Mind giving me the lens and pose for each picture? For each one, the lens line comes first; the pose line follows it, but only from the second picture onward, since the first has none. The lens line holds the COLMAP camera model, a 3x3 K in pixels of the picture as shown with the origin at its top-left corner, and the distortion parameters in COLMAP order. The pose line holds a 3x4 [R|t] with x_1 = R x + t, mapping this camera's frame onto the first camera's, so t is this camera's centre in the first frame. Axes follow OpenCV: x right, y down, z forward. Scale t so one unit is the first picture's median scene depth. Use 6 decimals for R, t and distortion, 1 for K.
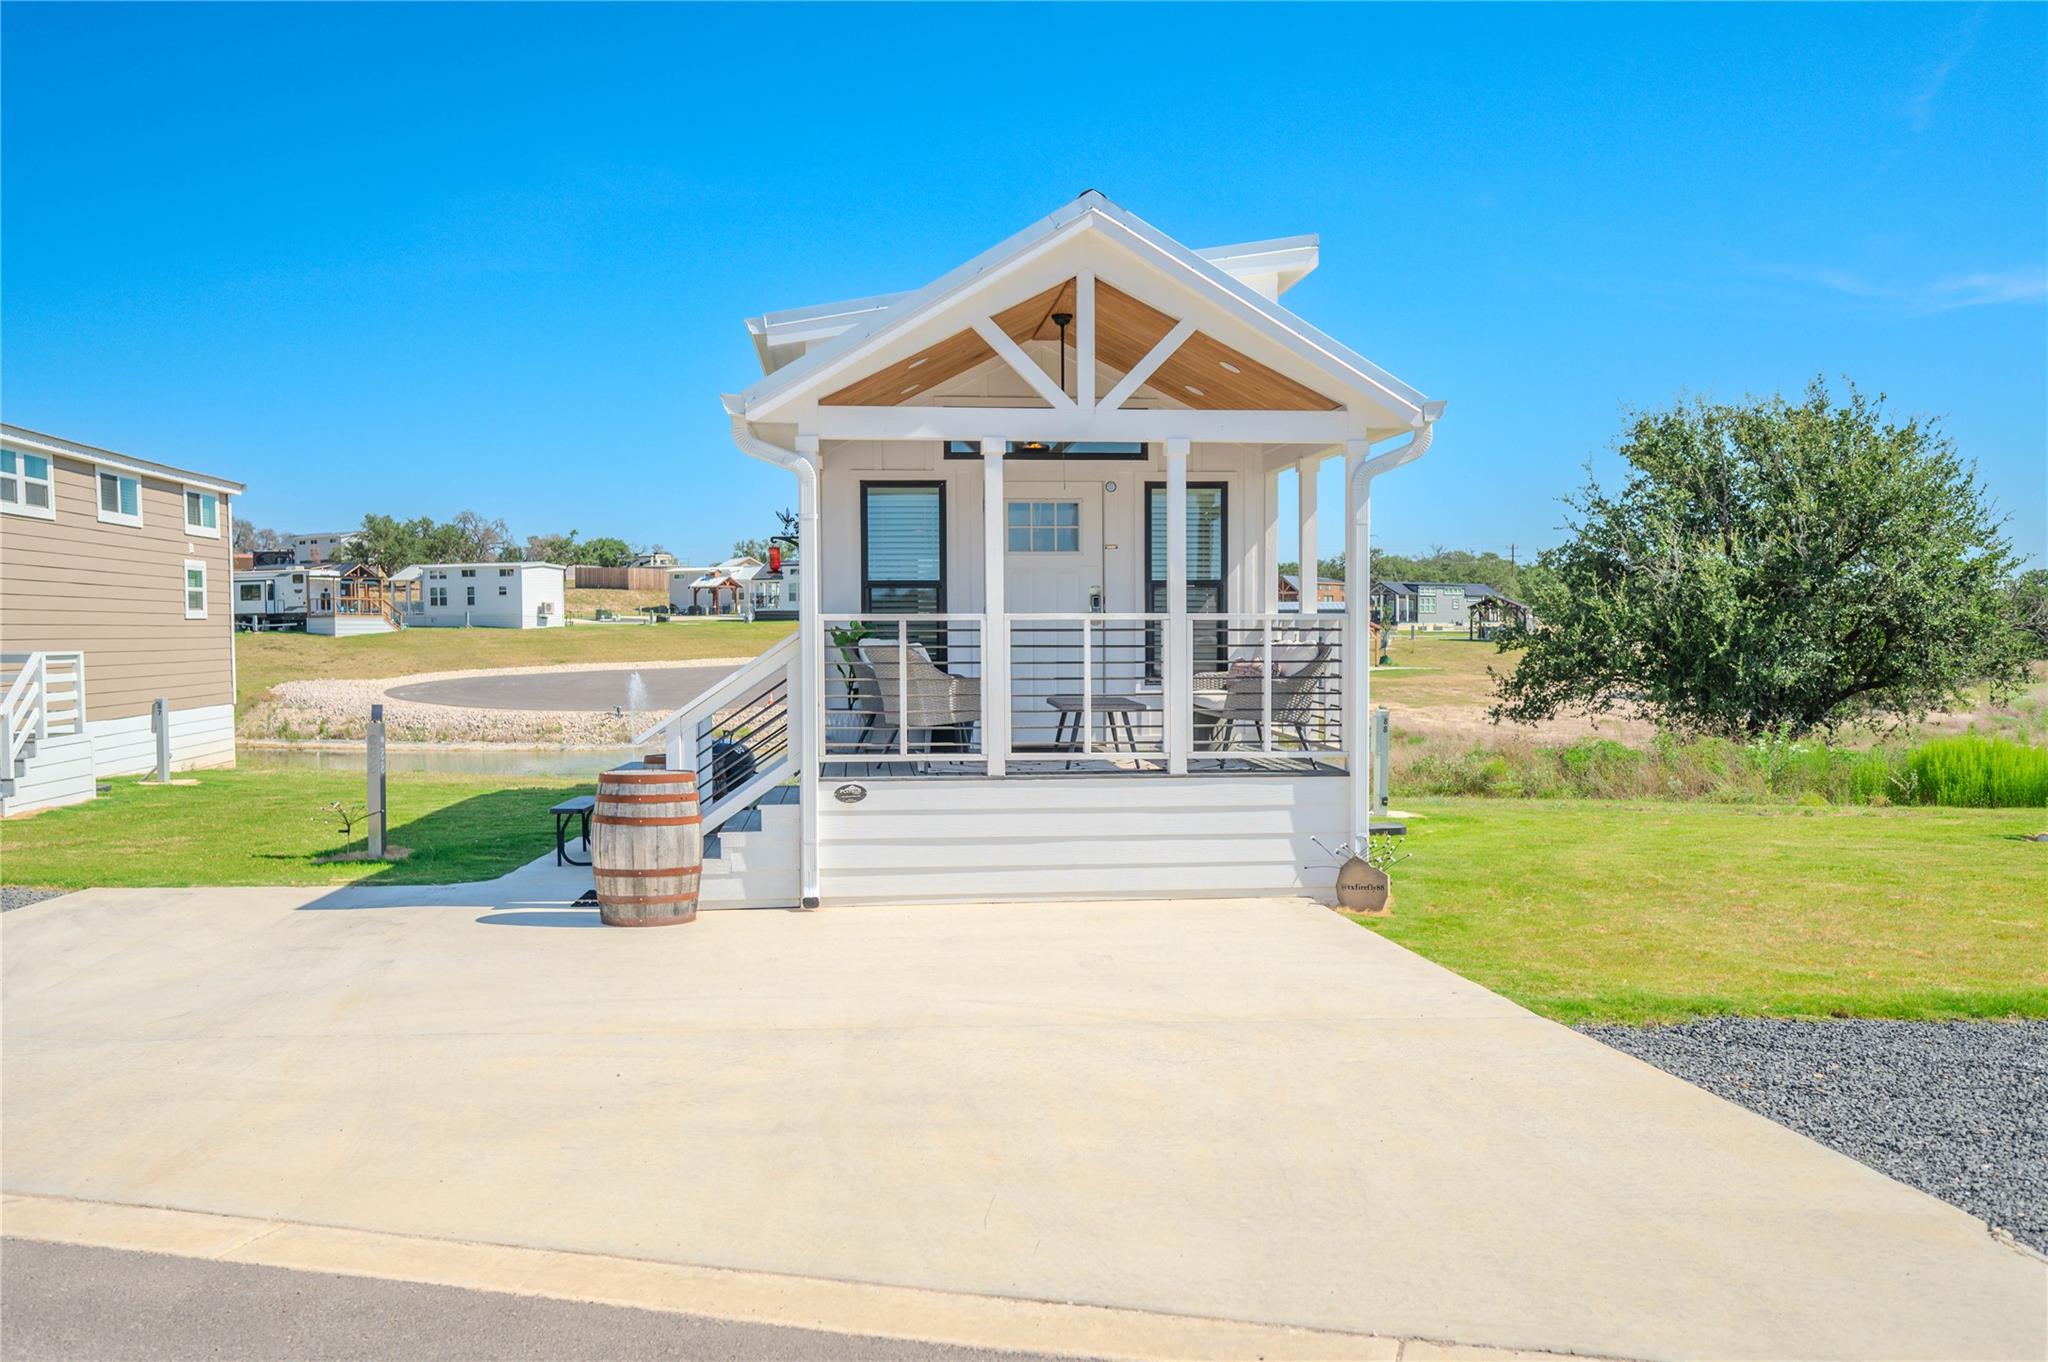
lens RADIAL K [[1757.4, 0, 1018.4], [0, 1757.4, 689.3], [0, 0, 1]] dist [-0.001656, 0.001718]
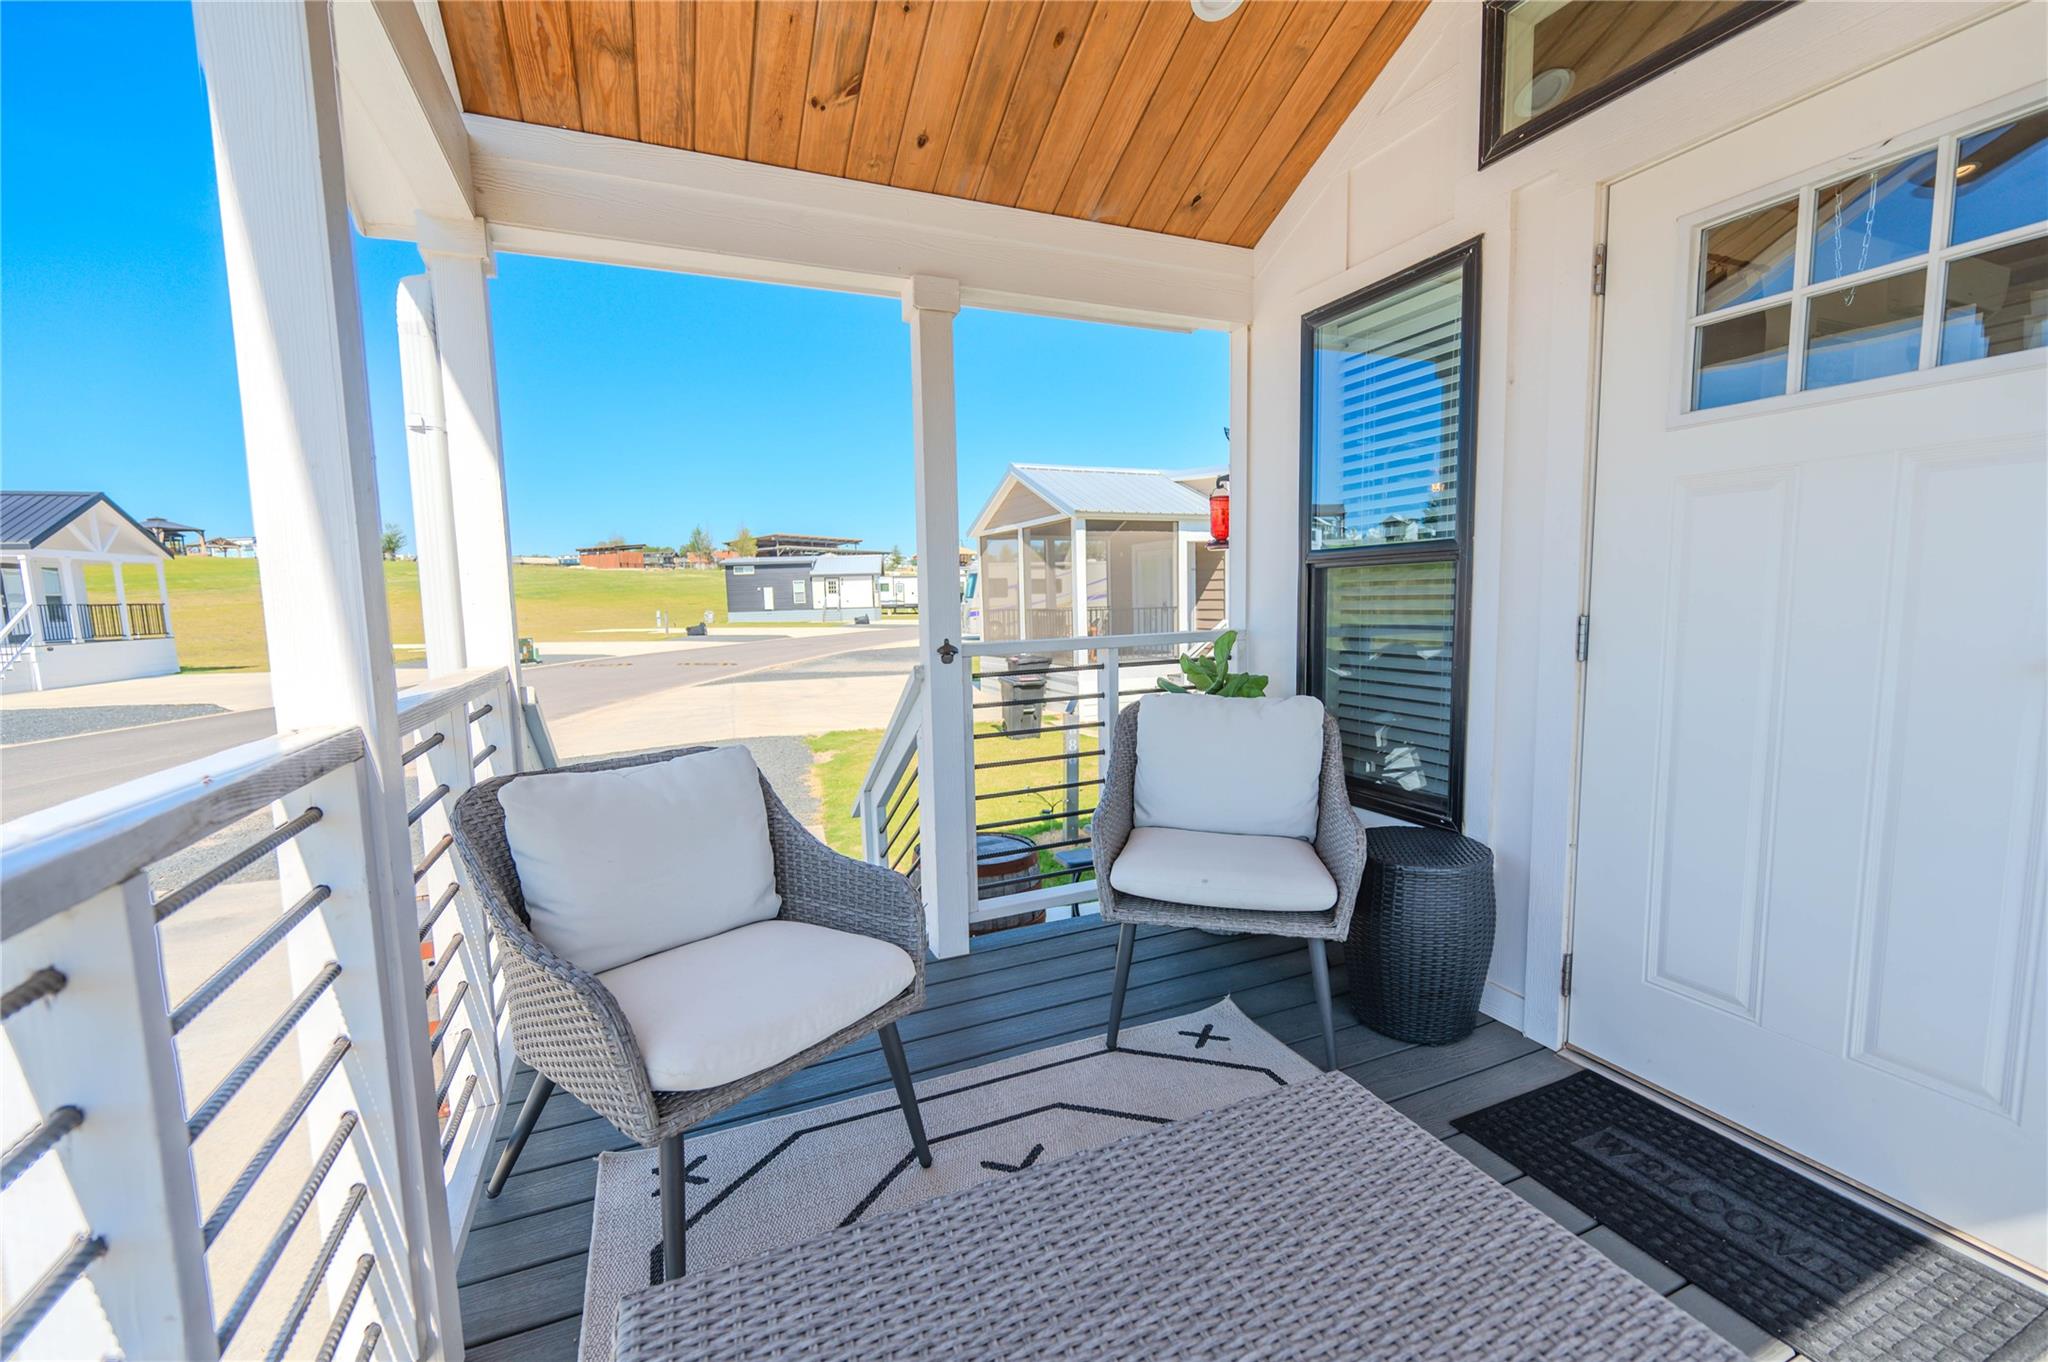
lens RADIAL K [[834.7, 0, 1031.0], [0, 834.7, 682.3], [0, 0, 1]] dist [-0.002461, 0.000658]
pose [[0.321784, 0.095878, -0.941946, 0.045476], [-0.013616, 0.995225, 0.096649, -0.024488], [0.946715, -0.018275, 0.321553, 0.441540]]
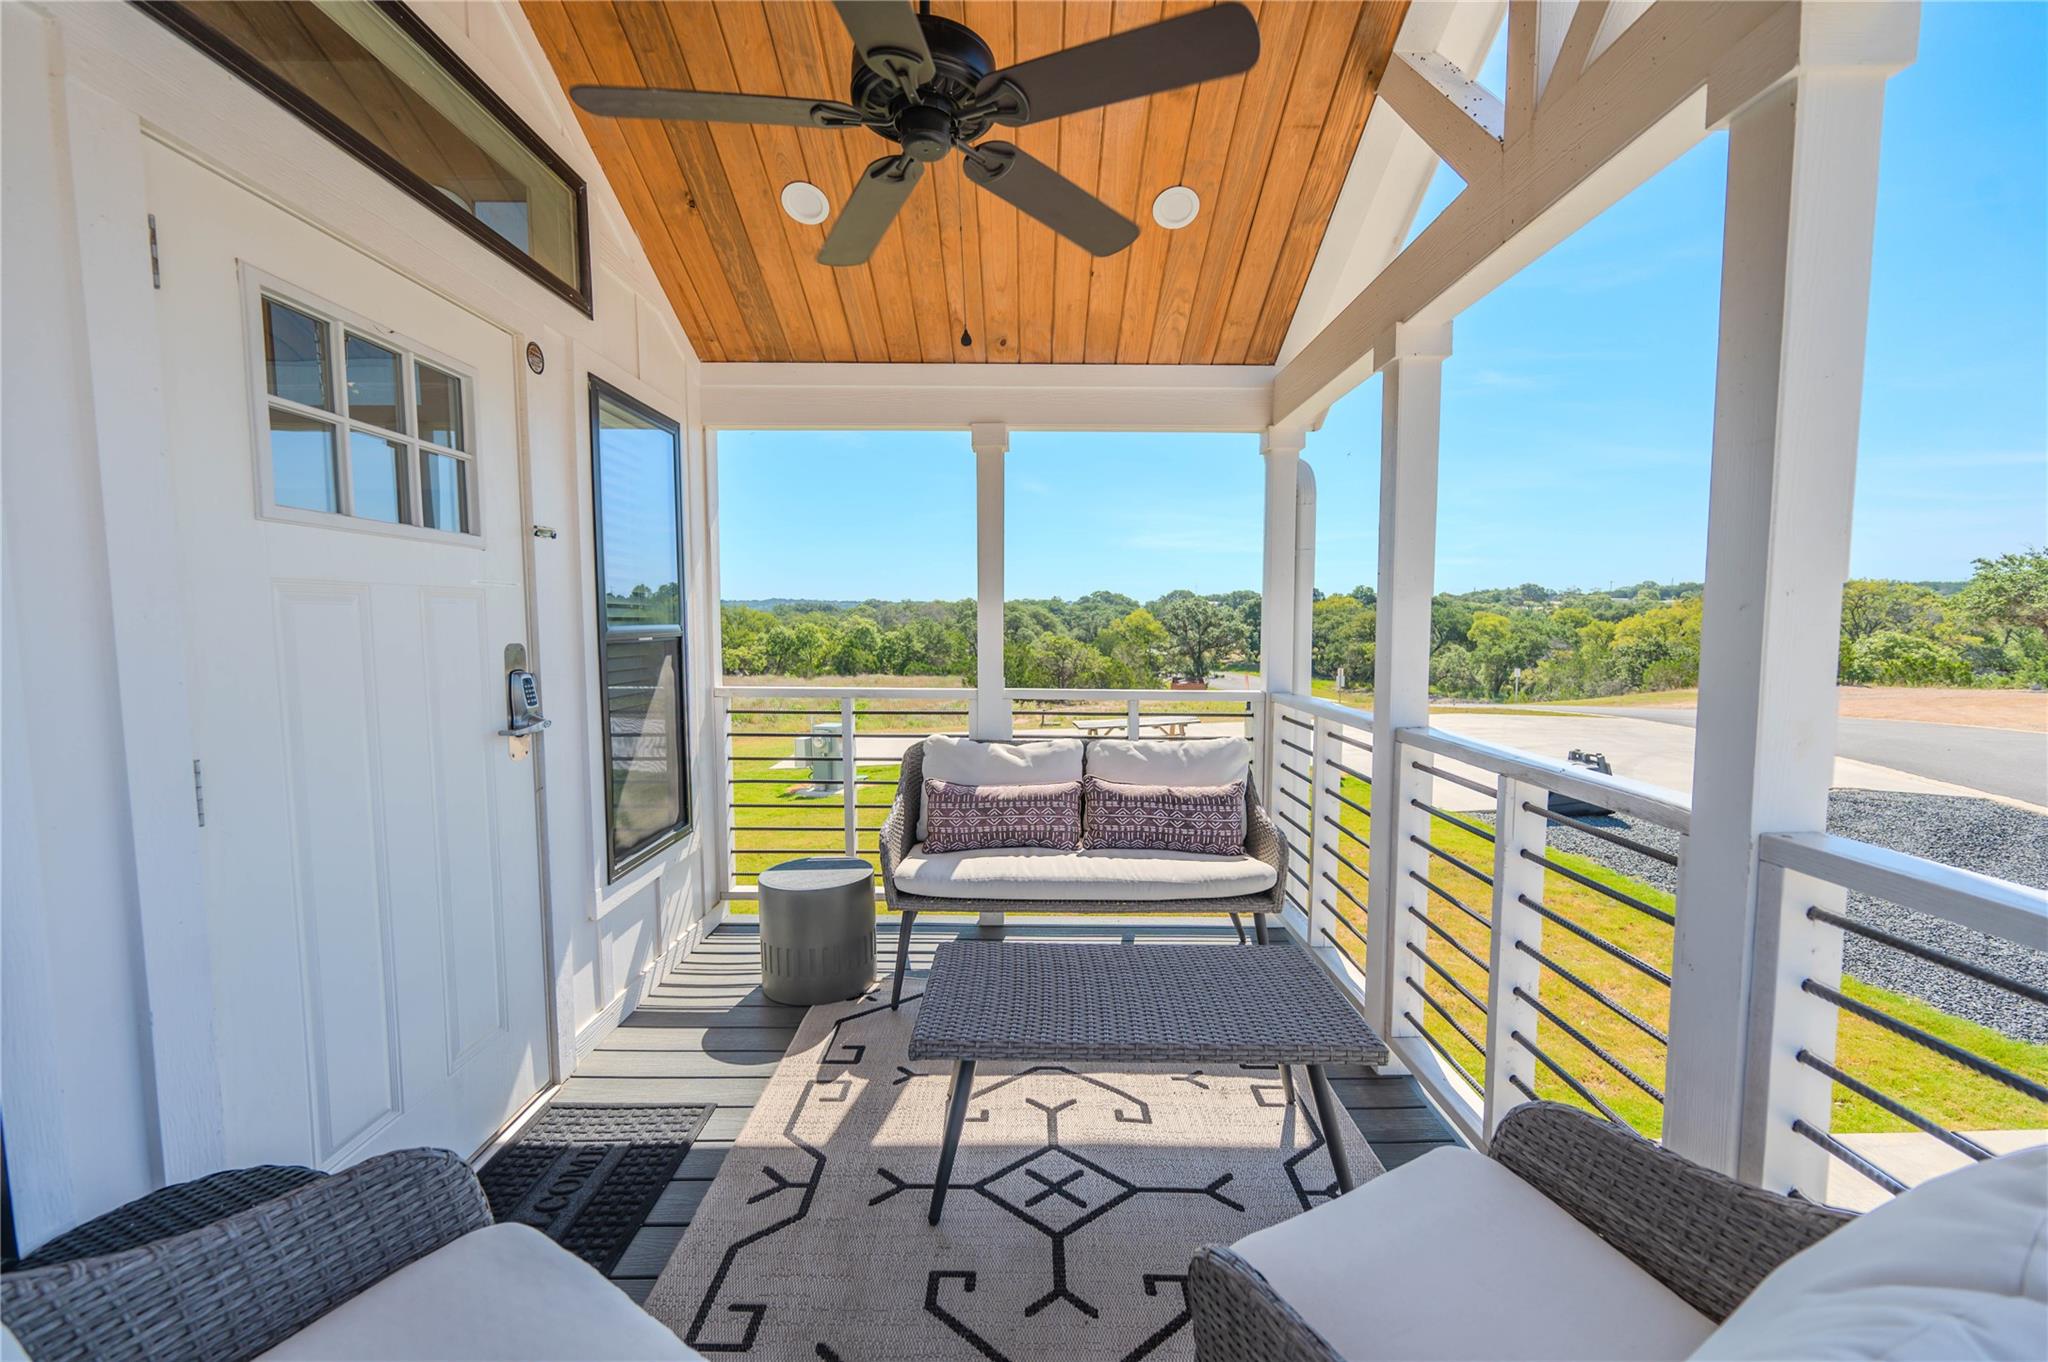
lens RADIAL K [[822.7, 0, 1025.4], [0, 822.7, 676.0], [0, 0, 1]] dist [-0.000973, -0.000023]
pose [[0.094553, -0.062571, 0.993552, -0.053568], [0.033798, 0.997649, 0.059612, -0.030380], [-0.994946, 0.027943, 0.096445, 0.457522]]
